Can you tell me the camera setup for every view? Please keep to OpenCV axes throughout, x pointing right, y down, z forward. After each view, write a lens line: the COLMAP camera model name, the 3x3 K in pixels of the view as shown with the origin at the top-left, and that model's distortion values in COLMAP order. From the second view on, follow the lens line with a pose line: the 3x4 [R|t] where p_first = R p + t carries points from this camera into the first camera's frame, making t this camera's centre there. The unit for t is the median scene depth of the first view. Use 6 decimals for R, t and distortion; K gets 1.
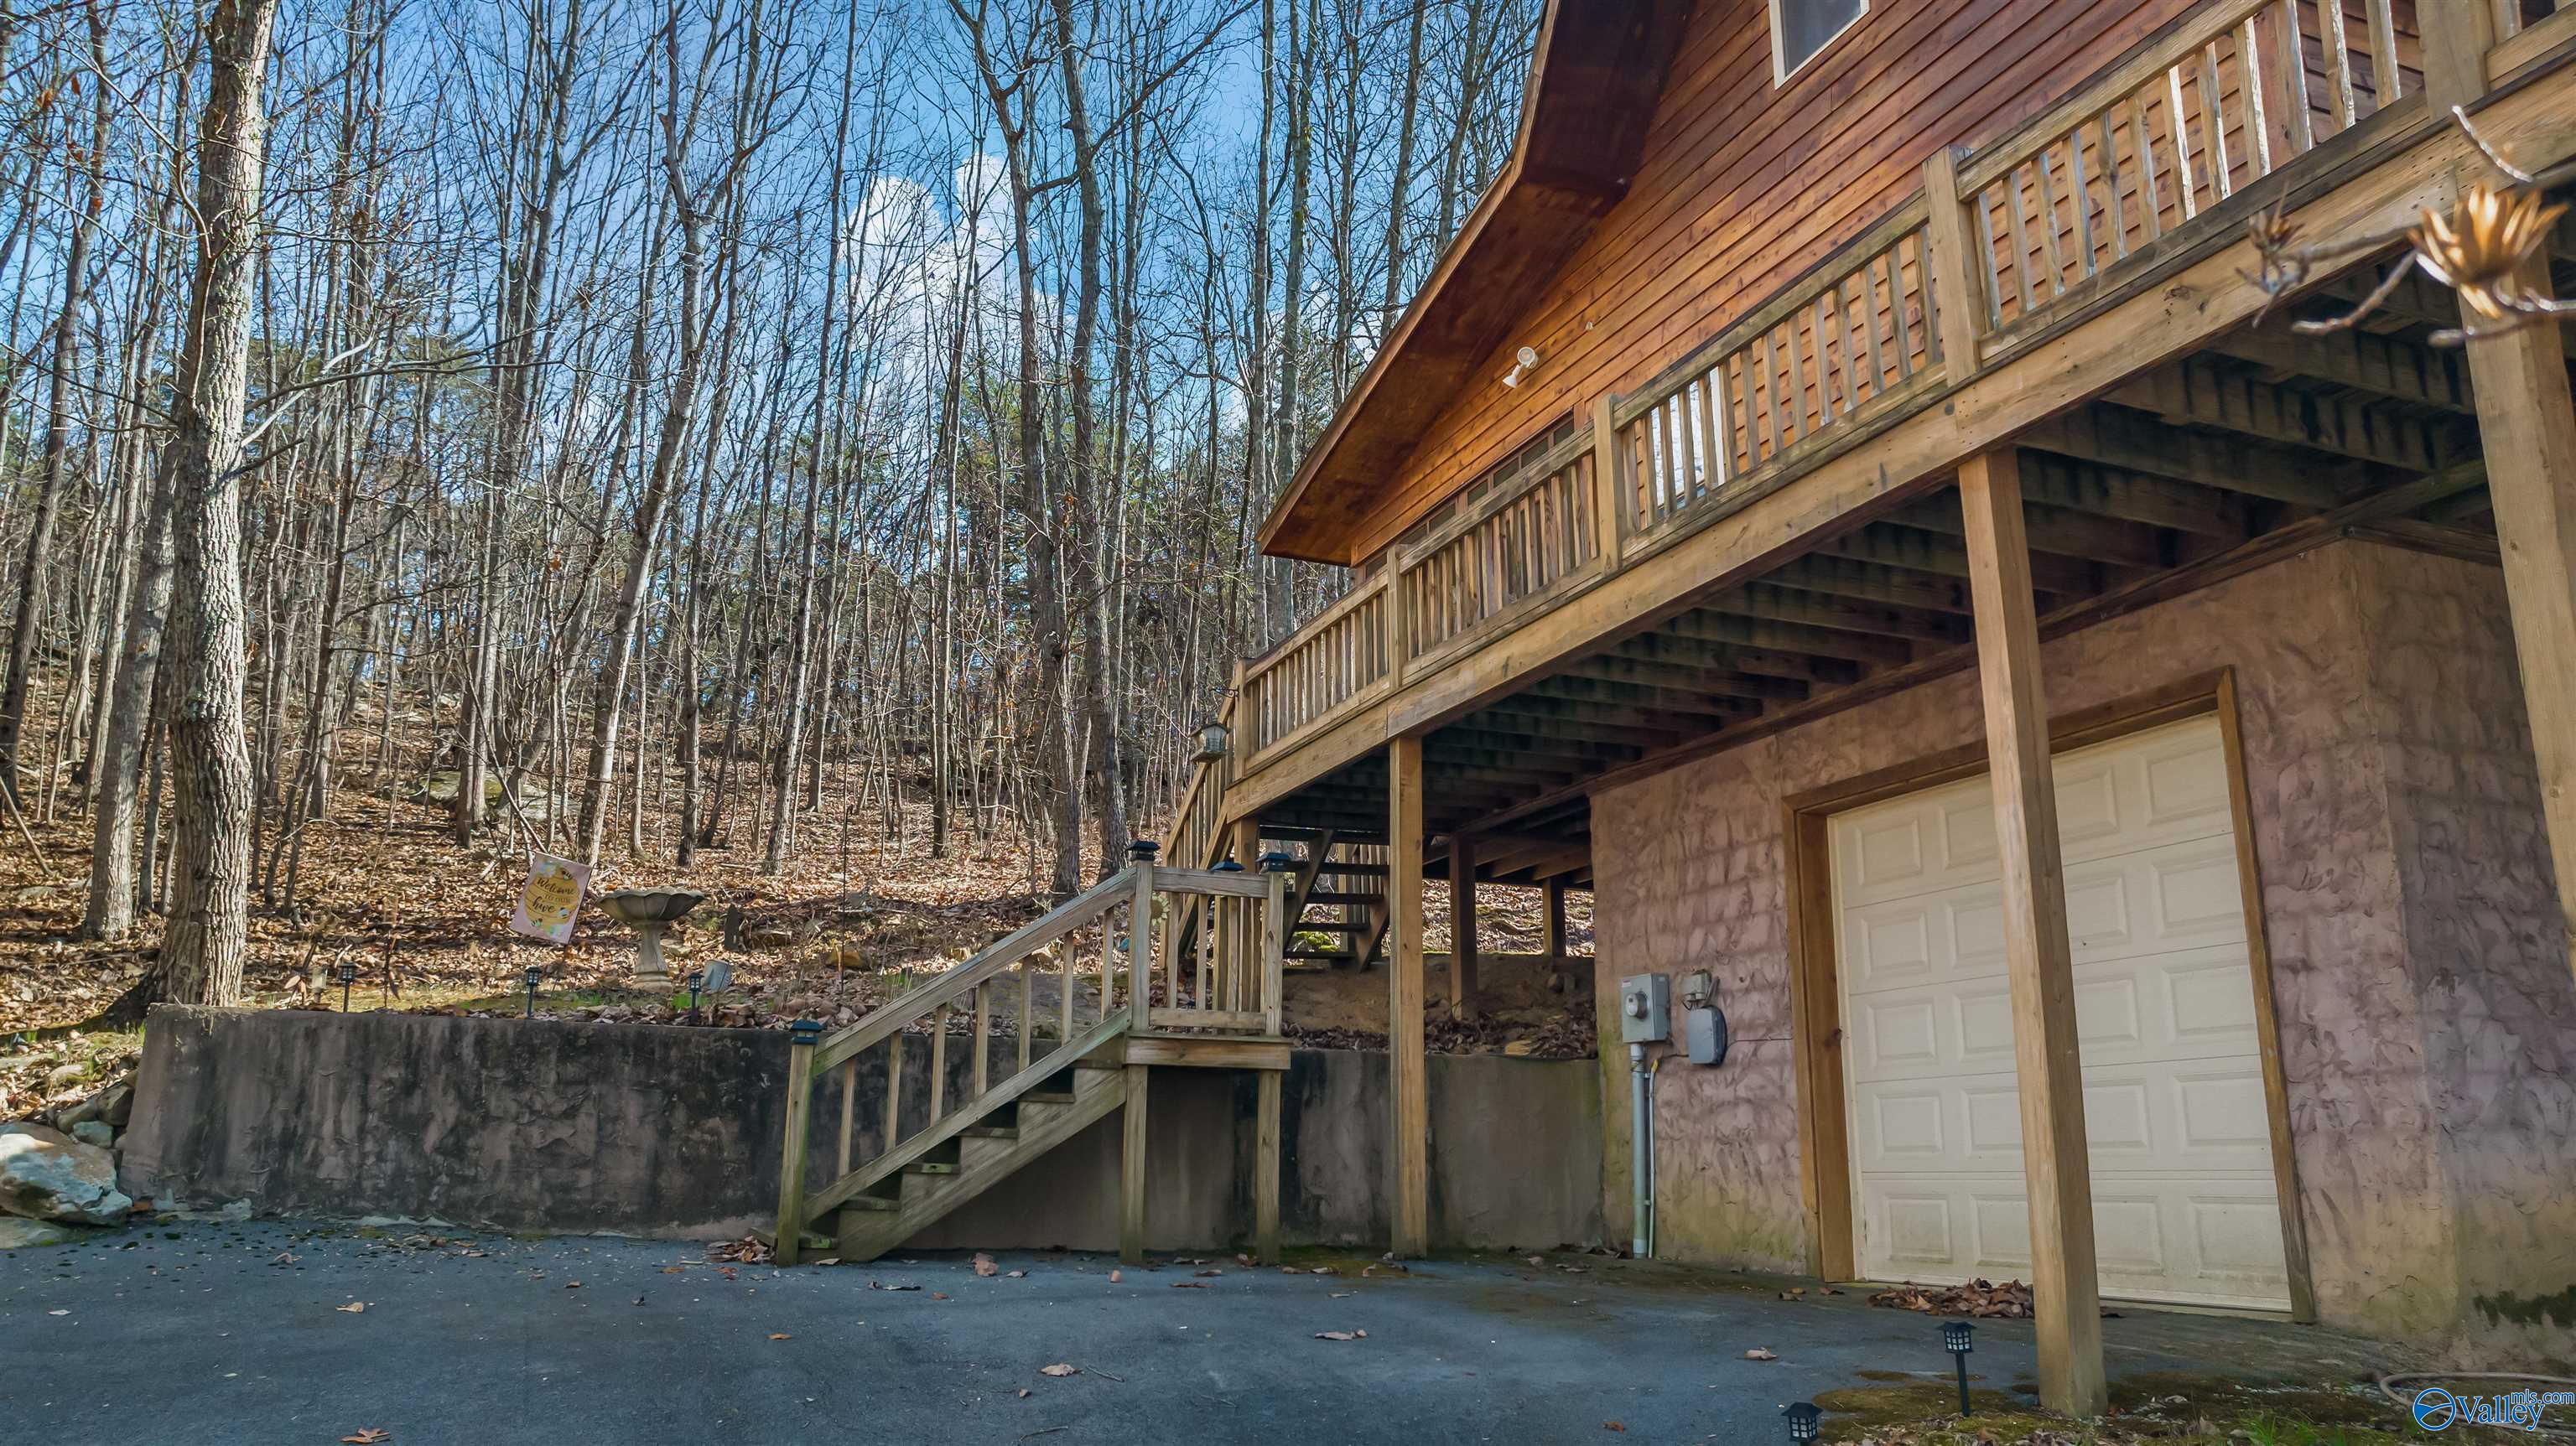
lens RADIAL K [[1815.1, 0, 1293.7], [0, 1815.1, 720.2], [0, 0, 1]] dist [-0.025375, 0.009069]
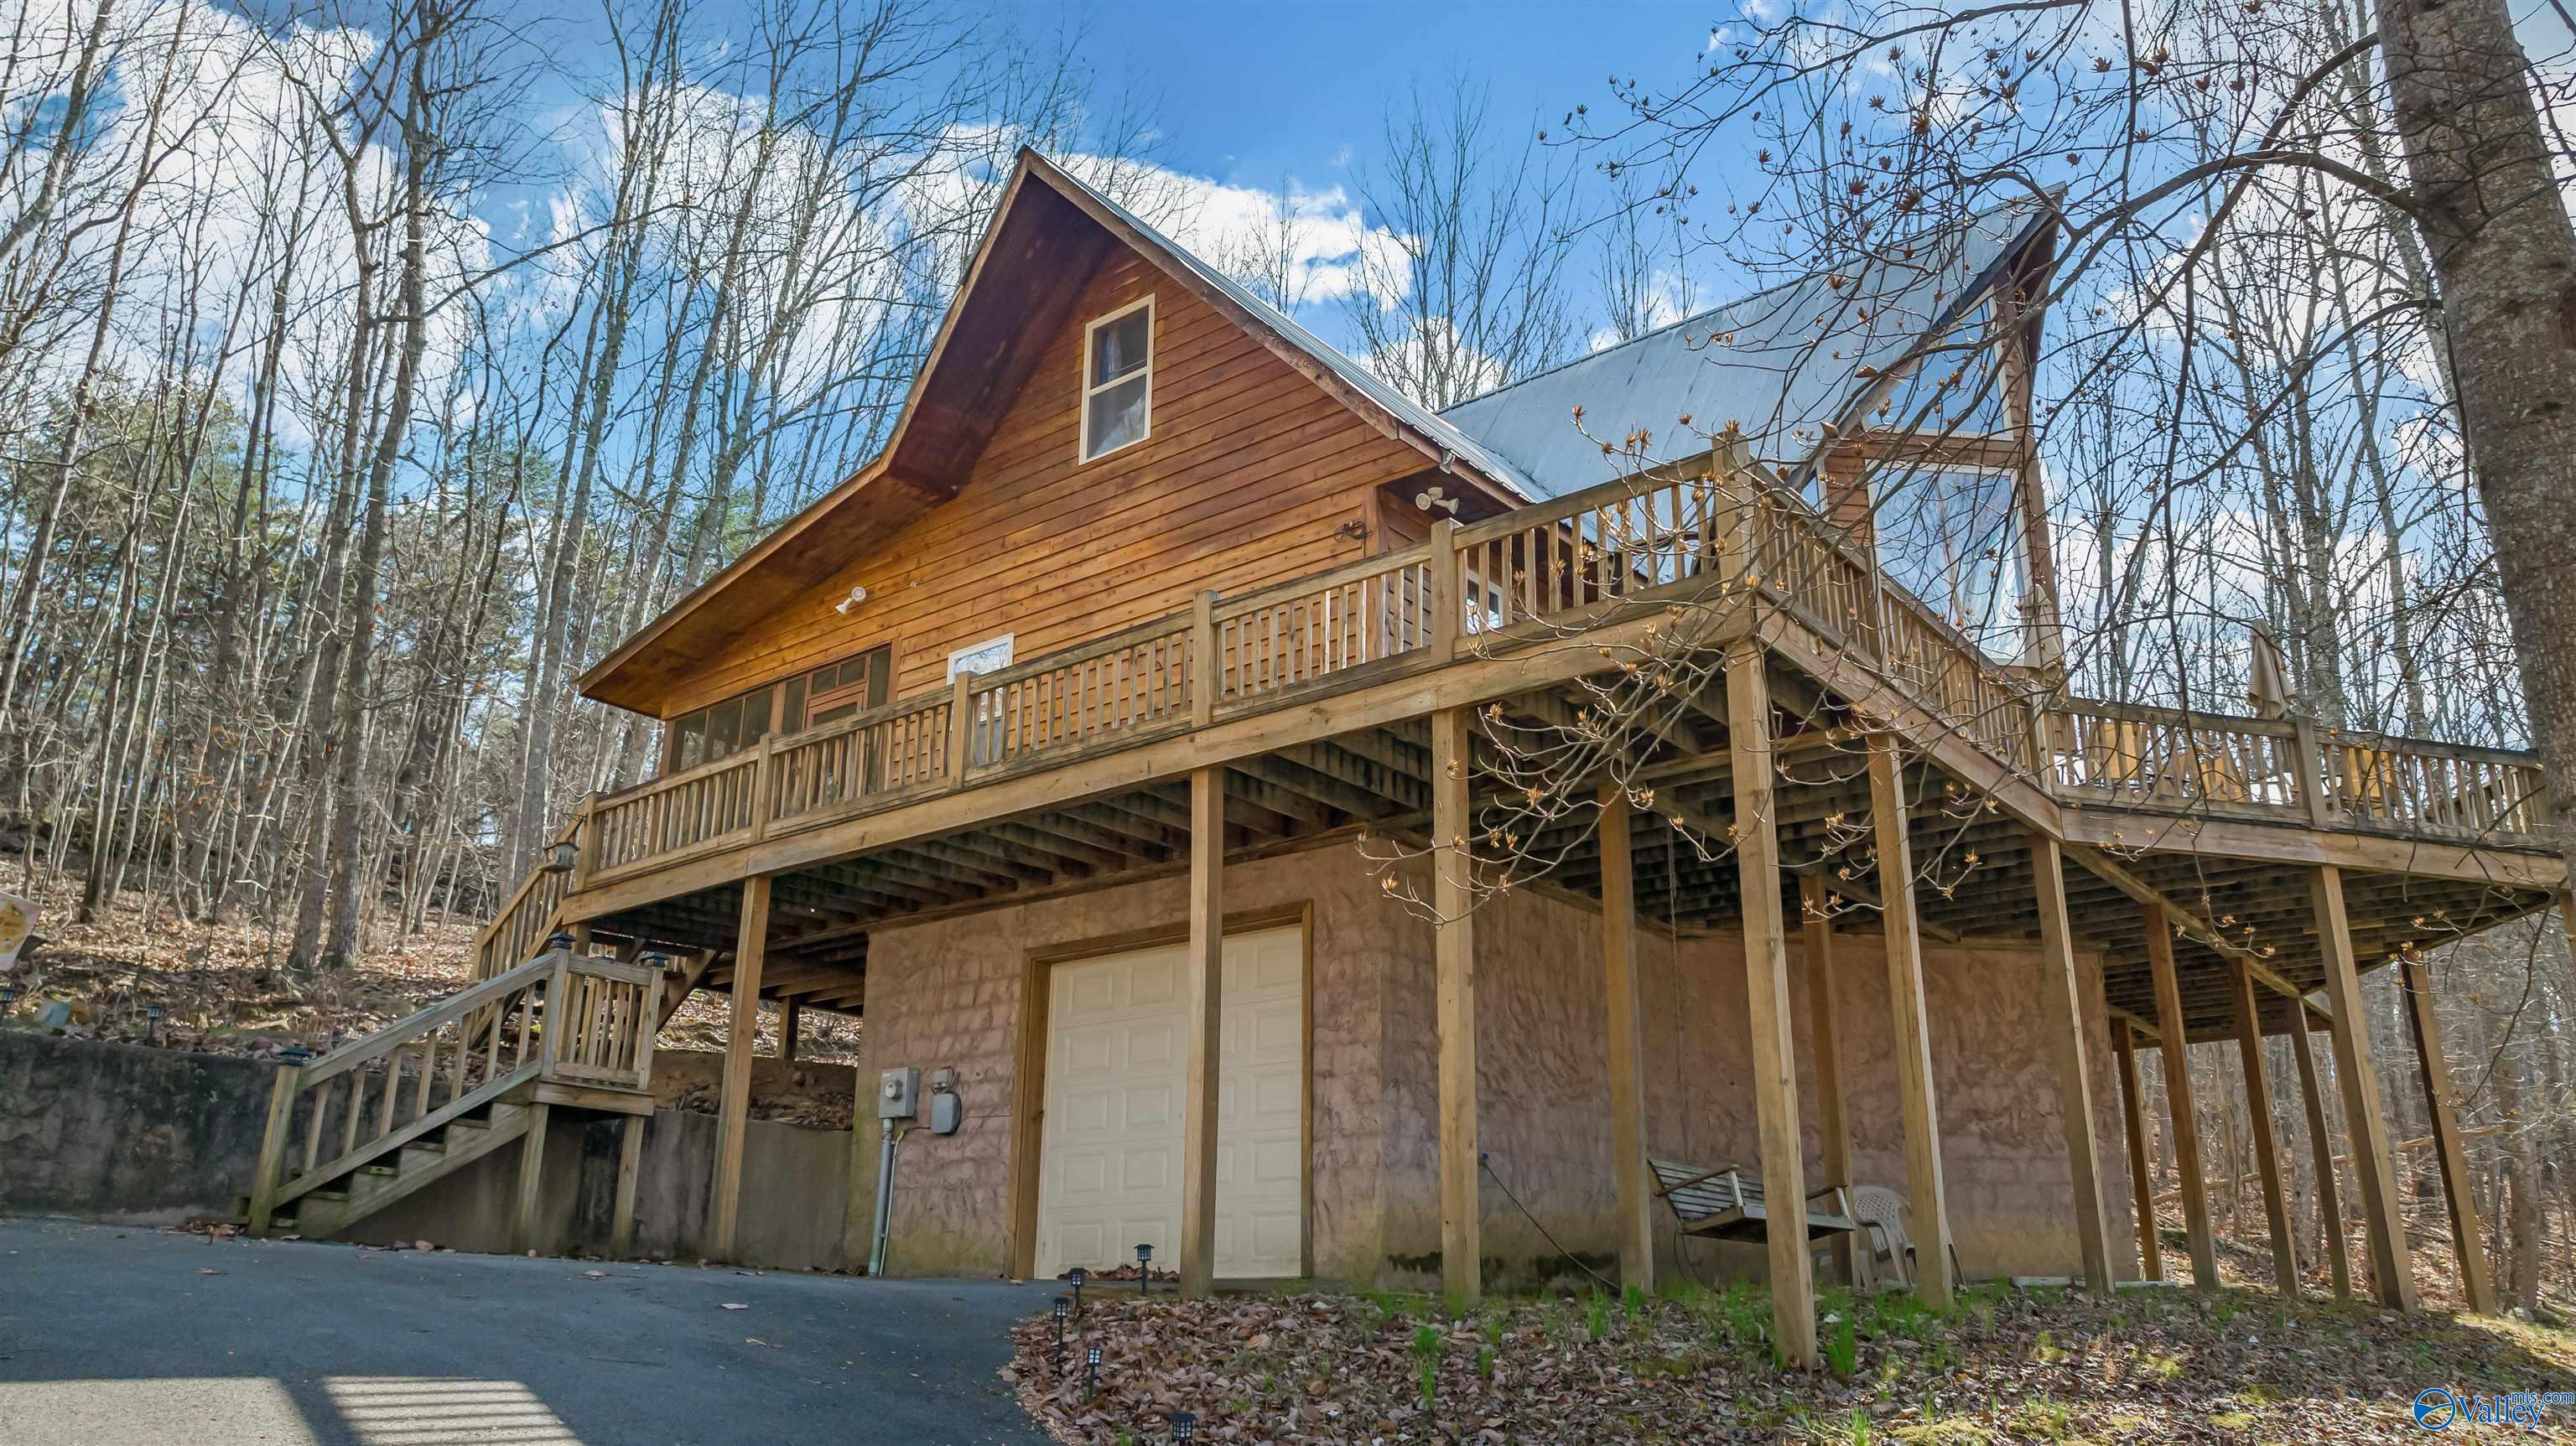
lens RADIAL K [[1815.1, 0, 1289.9], [0, 1815.1, 723.5], [0, 0, 1]] dist [-0.025375, 0.009069]
pose [[0.878310, 0.155059, 0.452248, -0.250370], [-0.118693, 0.987050, -0.107909, -0.004657], [-0.463124, 0.041099, 0.885340, -0.431415]]
